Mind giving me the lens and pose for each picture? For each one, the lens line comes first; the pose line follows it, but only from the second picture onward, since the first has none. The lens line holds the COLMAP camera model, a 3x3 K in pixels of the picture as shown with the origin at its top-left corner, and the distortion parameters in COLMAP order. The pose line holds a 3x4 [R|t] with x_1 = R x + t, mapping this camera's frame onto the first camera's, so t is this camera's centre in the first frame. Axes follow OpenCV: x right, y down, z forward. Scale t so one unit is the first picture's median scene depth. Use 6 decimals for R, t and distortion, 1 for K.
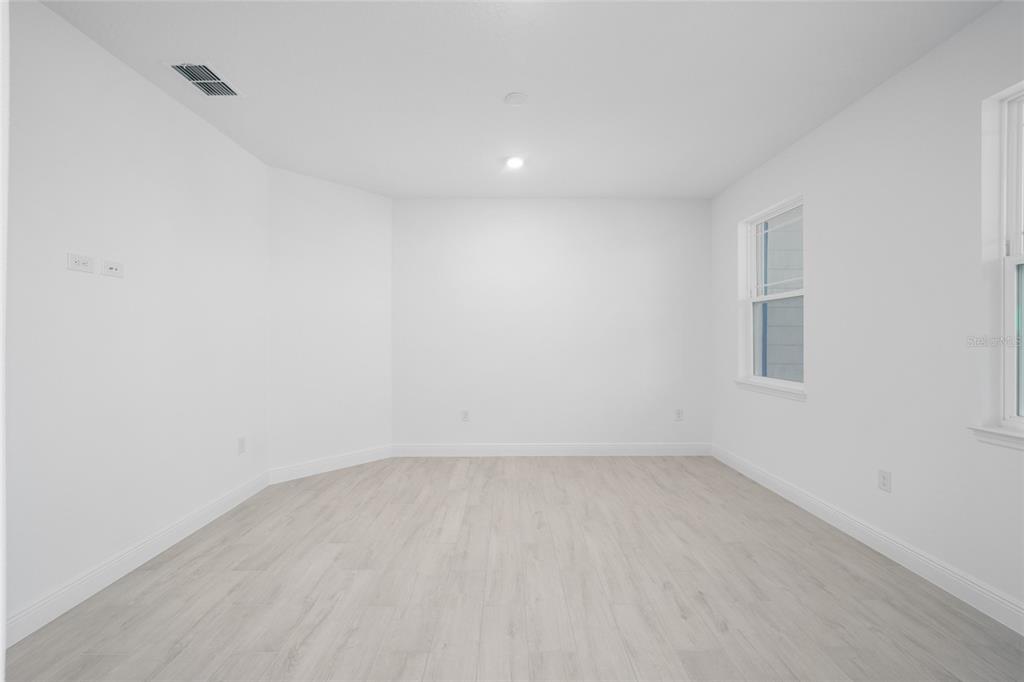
lens RADIAL K [[410.4, 0, 512.0], [0, 410.4, 339.4], [0, 0, 1]] dist [0.000955, -0.000086]
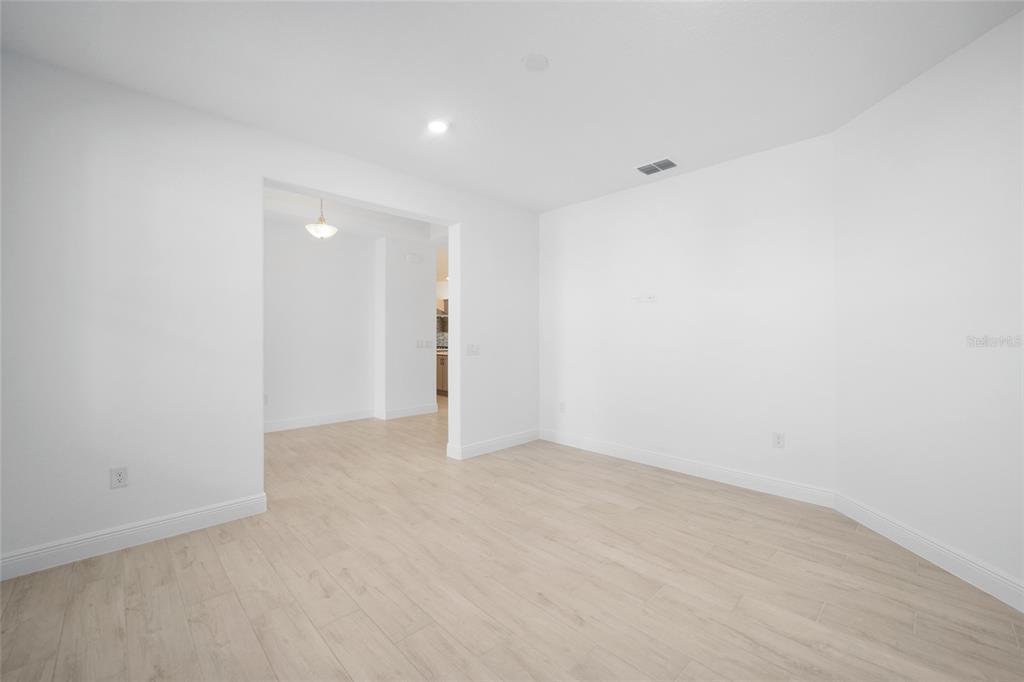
lens RADIAL K [[410.4, 0, 512.0], [0, 410.4, 338.0], [0, 0, 1]] dist [0.000955, -0.000086]
pose [[-0.719900, 0.008652, -0.694024, 0.685568], [0.000462, 0.999928, 0.011986, -0.008950], [0.694077, 0.008308, -0.719853, 1.682586]]
